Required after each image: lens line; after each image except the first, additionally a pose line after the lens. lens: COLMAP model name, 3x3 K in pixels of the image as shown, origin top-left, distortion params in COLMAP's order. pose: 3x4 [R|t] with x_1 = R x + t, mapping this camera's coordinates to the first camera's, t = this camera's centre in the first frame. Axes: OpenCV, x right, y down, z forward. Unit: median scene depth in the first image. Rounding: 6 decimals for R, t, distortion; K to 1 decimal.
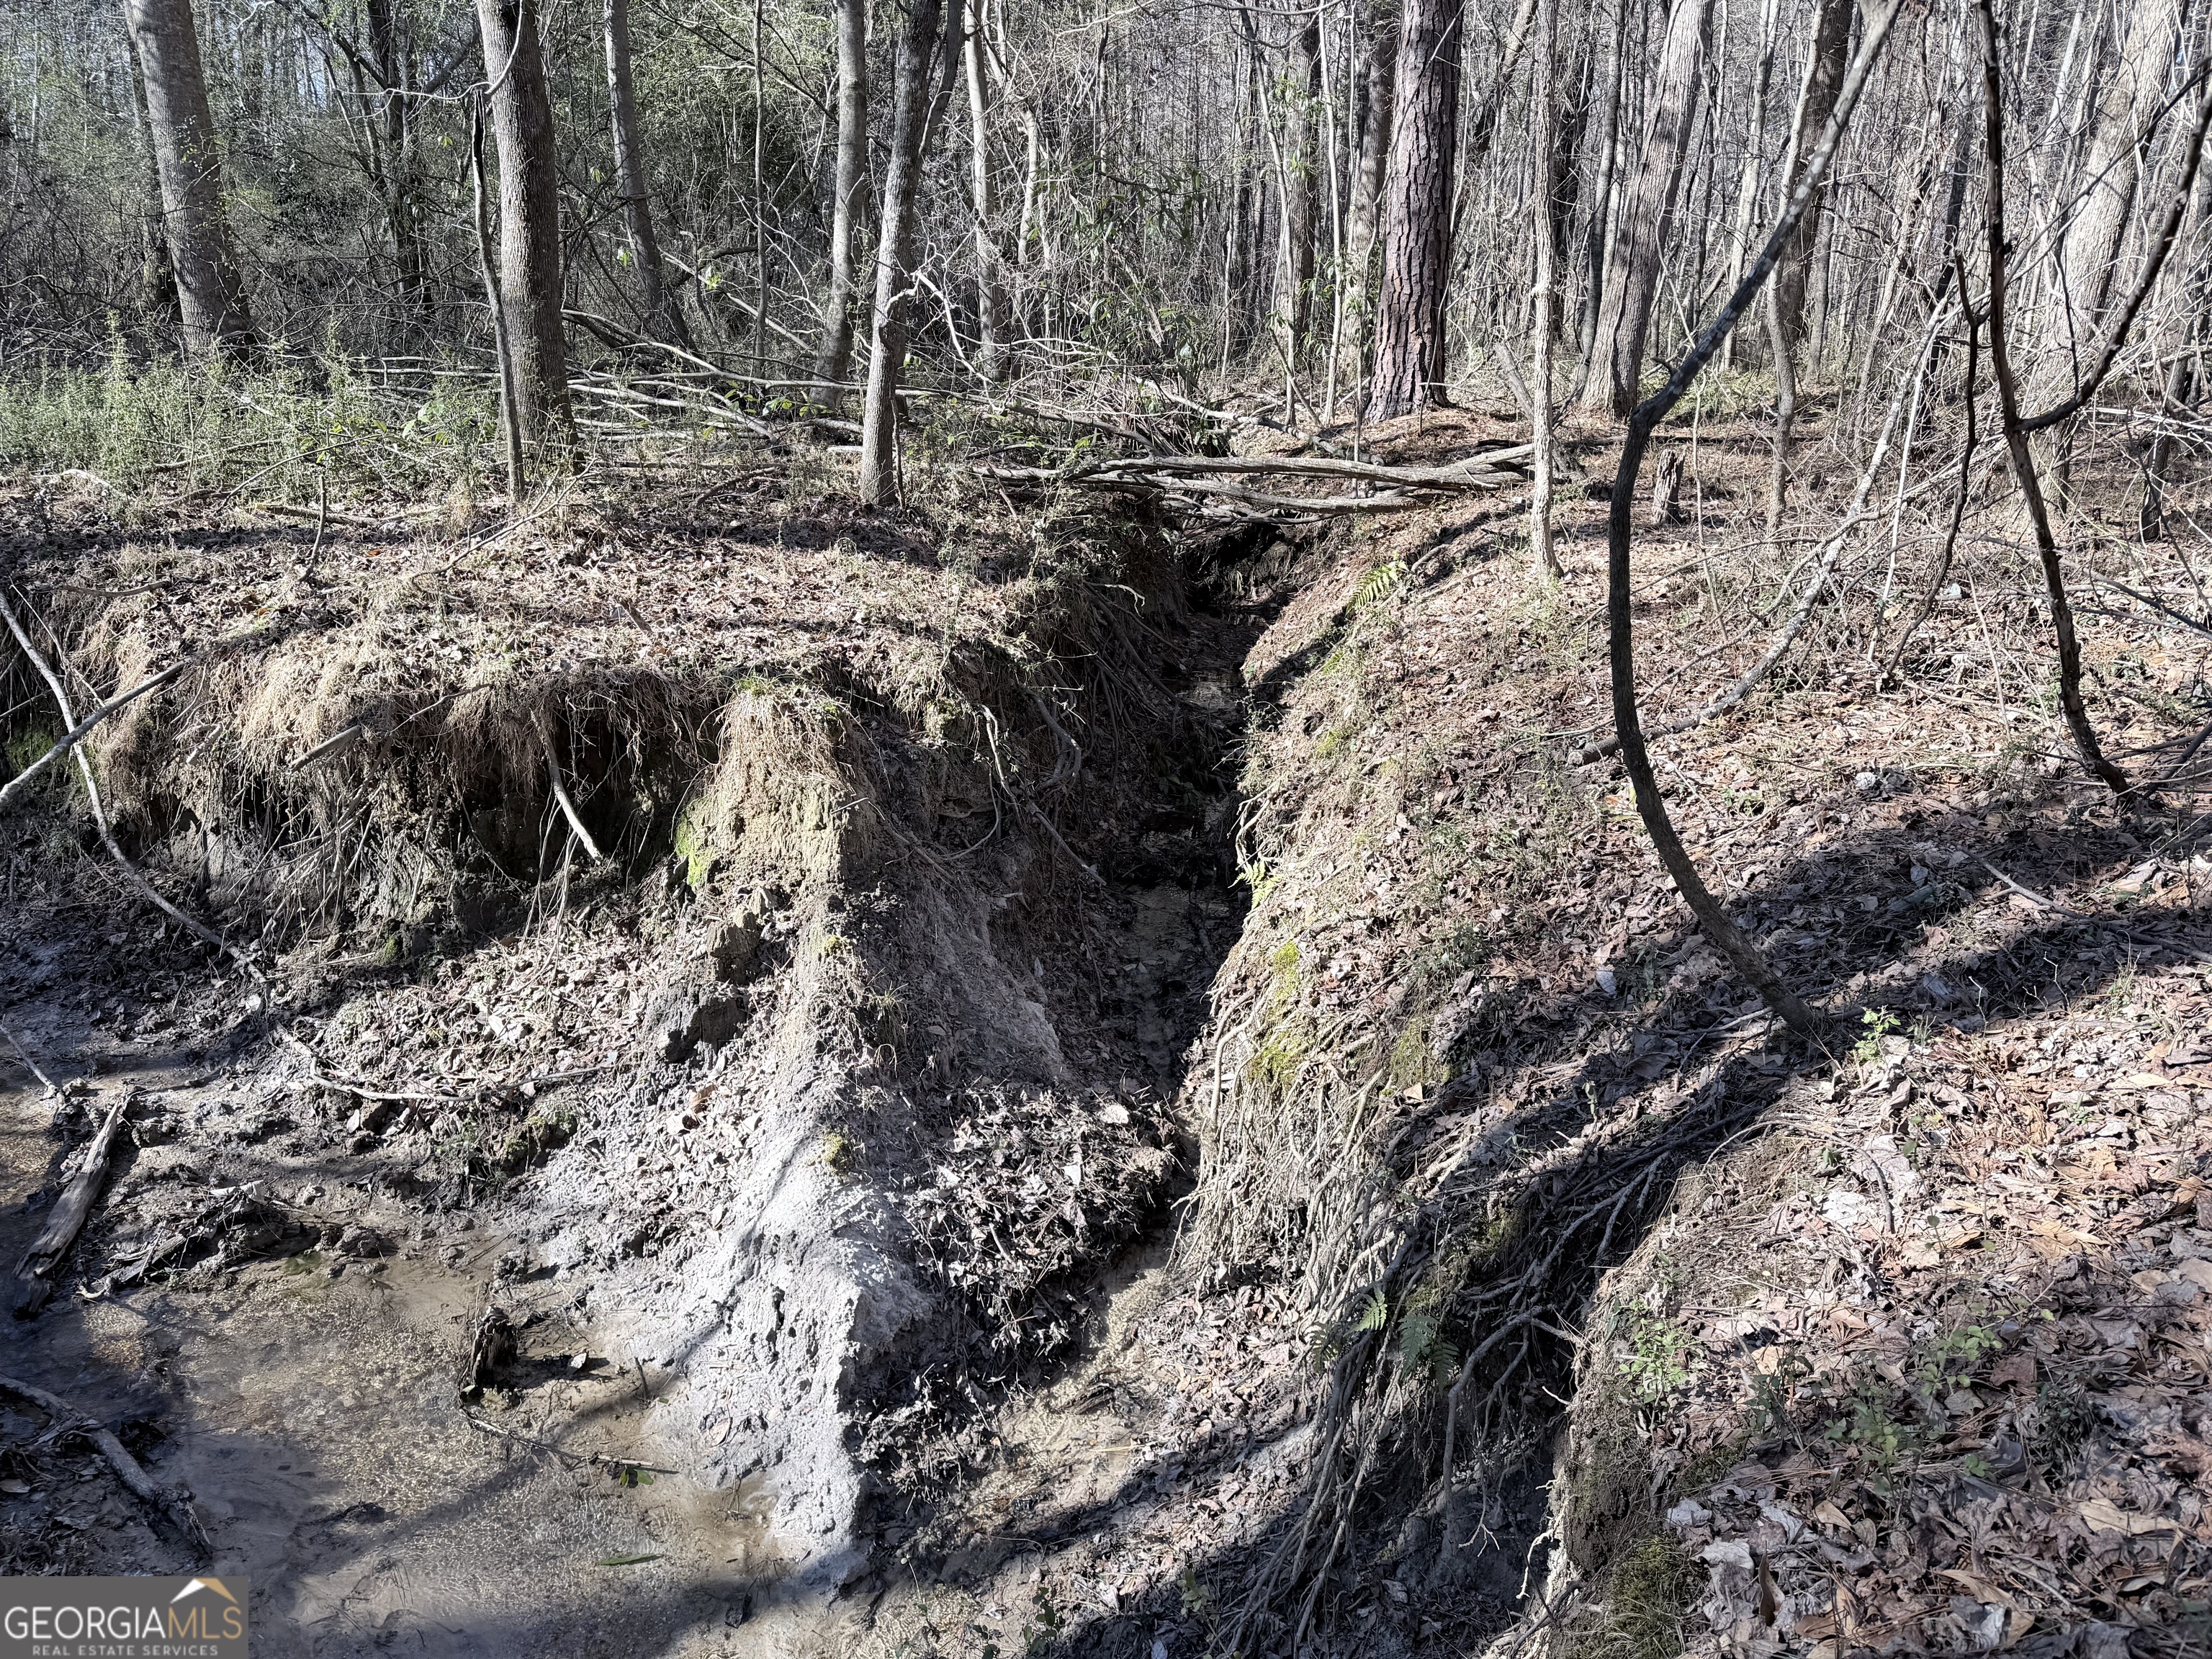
lens RADIAL K [[1556.1, 0, 1107.1], [0, 1556.1, 672.3], [0, 0, 1]] dist [0.055050, -0.133512]
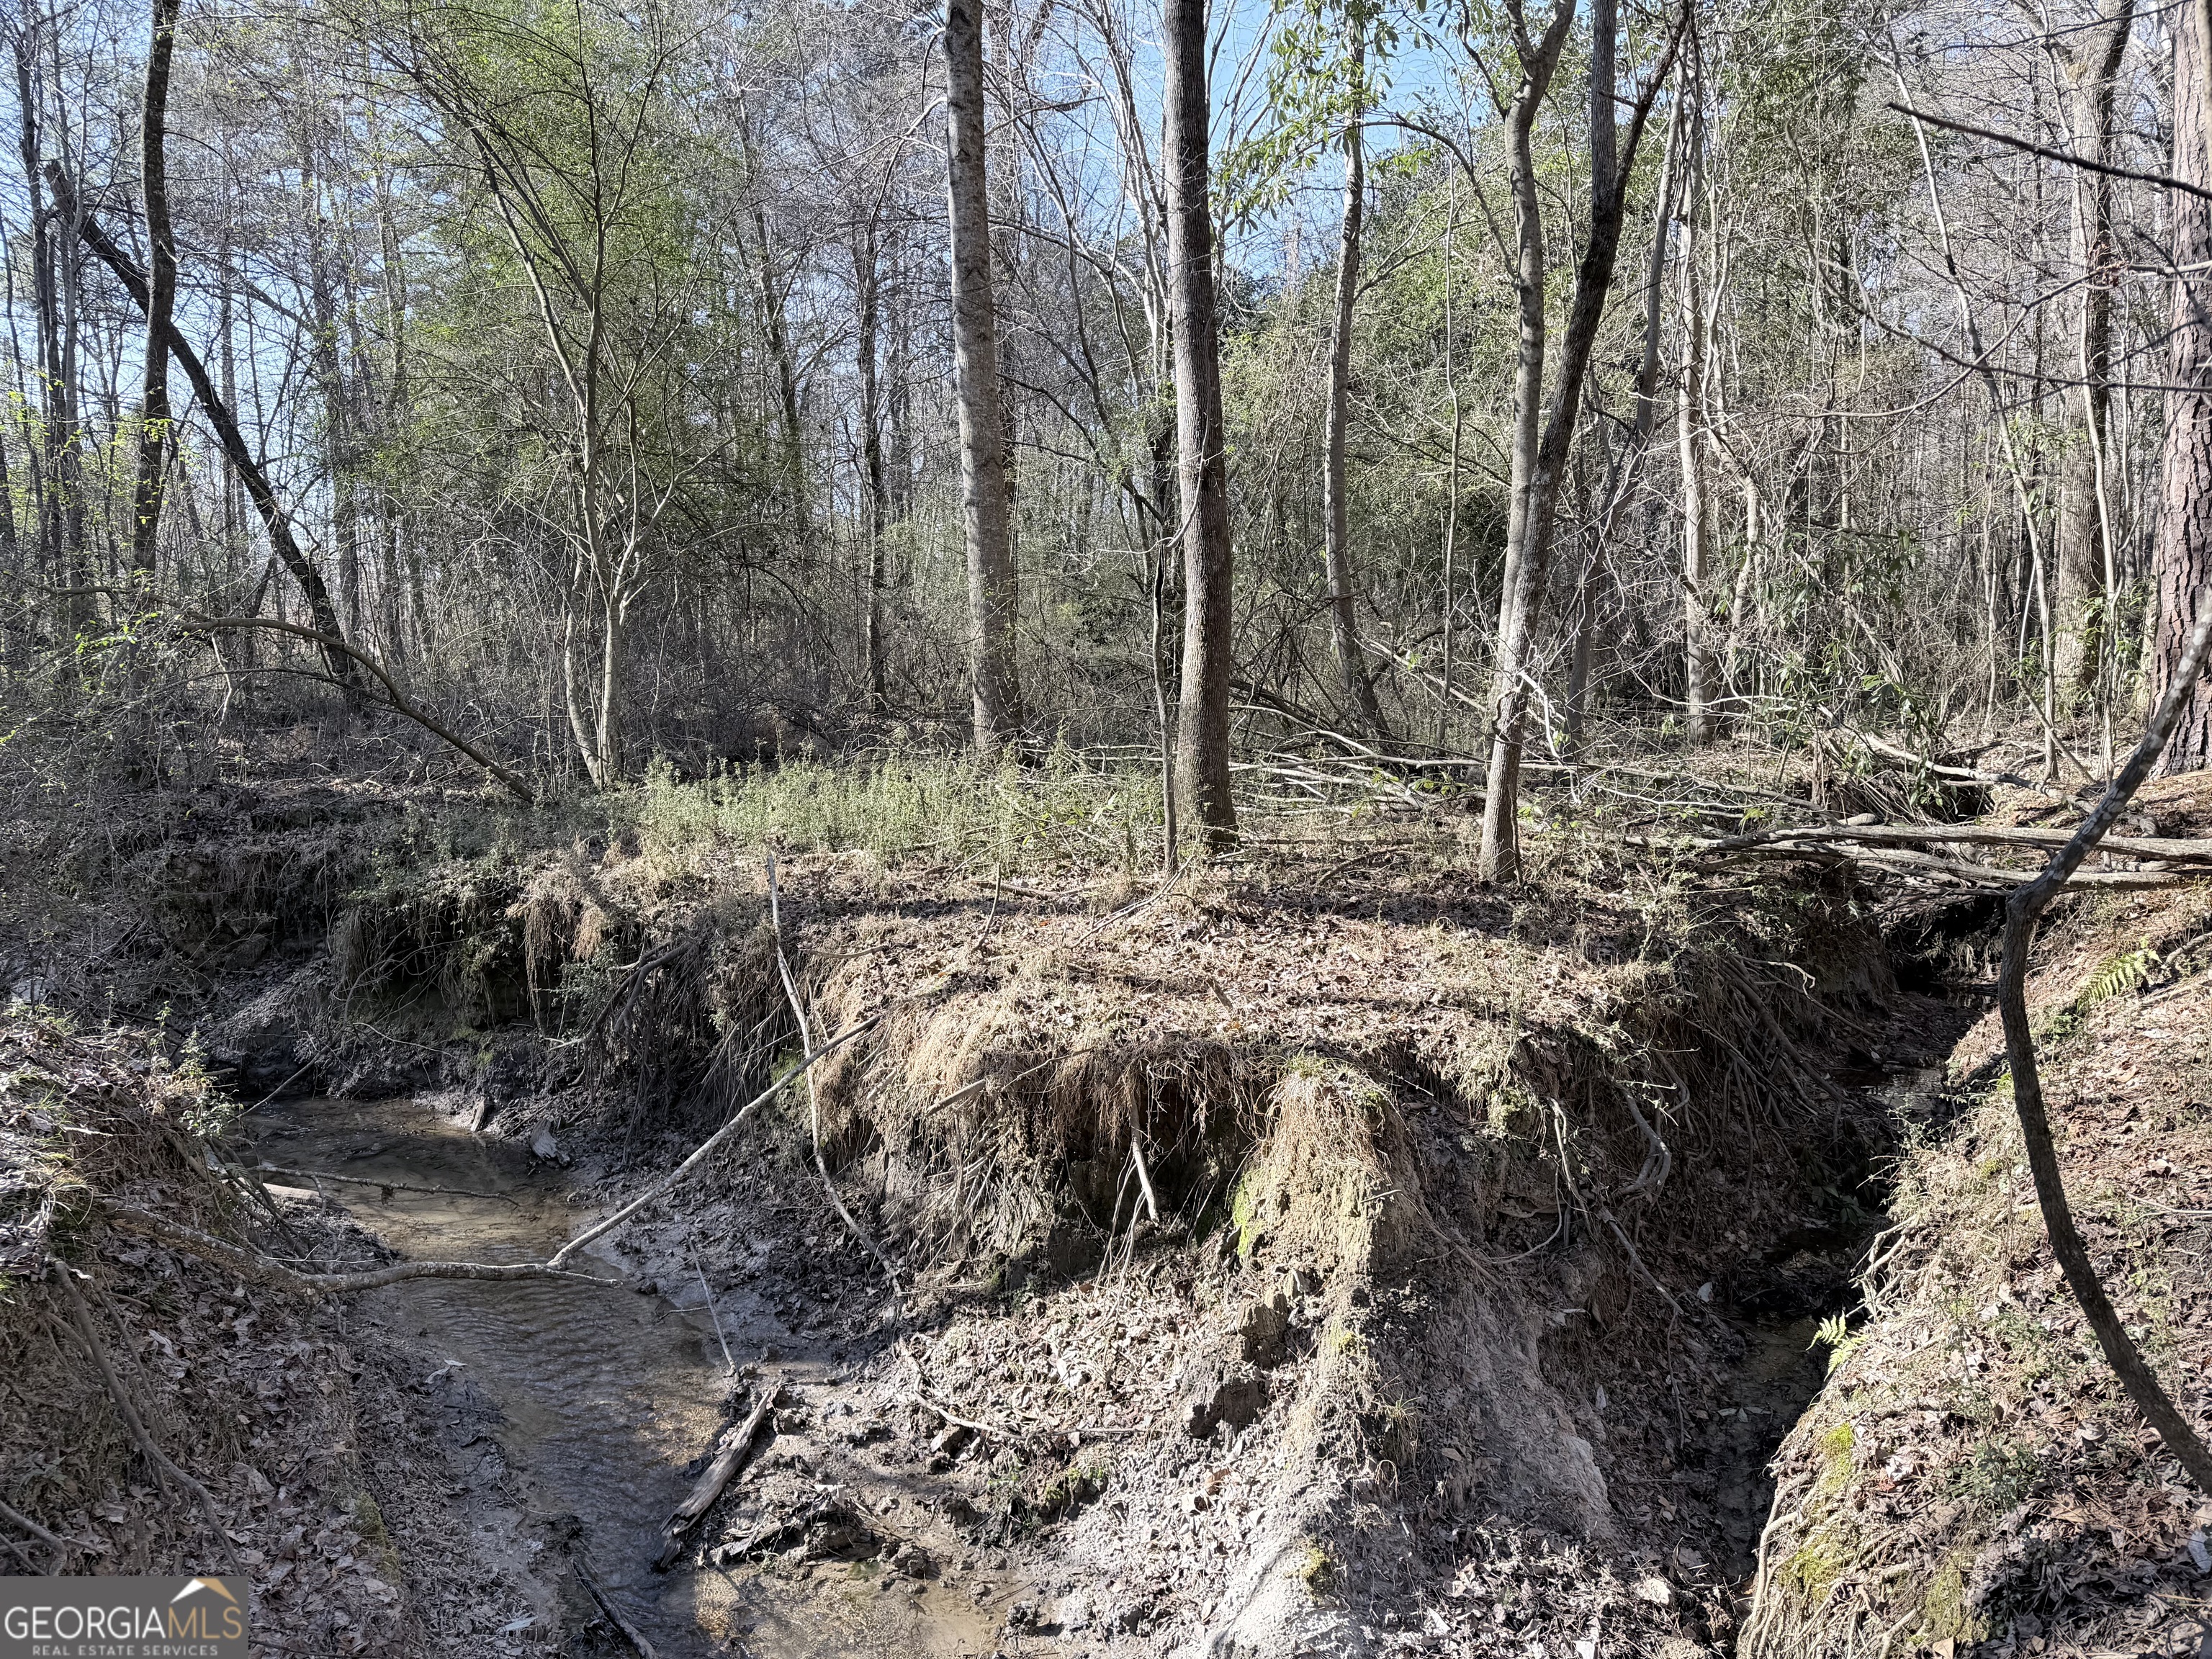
lens RADIAL K [[1523.6, 0, 1340.7], [0, 1523.6, 576.2], [0, 0, 1]] dist [0.090654, -0.114054]
pose [[0.892840, -0.046803, -0.447935, 0.301624], [-0.060760, 0.972975, -0.222772, -0.089693], [0.446256, 0.226116, 0.865868, -0.005026]]
